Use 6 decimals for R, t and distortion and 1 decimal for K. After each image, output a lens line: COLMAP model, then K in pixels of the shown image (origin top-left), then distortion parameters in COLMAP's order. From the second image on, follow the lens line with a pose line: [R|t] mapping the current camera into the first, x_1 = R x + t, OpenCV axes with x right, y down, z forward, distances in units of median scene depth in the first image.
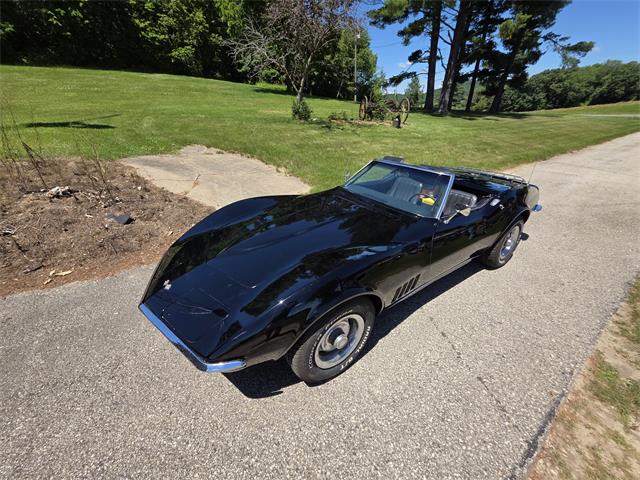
lens RADIAL K [[258.5, 0, 326.6], [0, 258.5, 244.7], [0, 0, 1]] dist [0.009079, -0.002415]
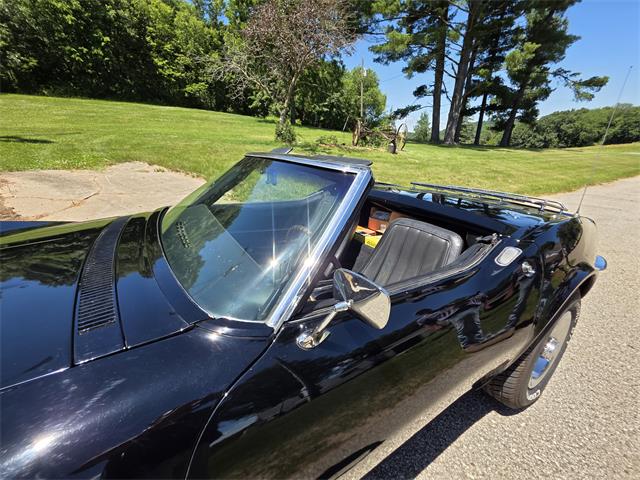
lens RADIAL K [[258.5, 0, 331.3], [0, 258.5, 242.0], [0, 0, 1]] dist [0.009079, -0.002415]
pose [[0.998880, 0.031370, -0.035410, 0.059906], [-0.035681, 0.991064, -0.128527, -0.018361], [0.031062, 0.129646, 0.991074, 0.091144]]
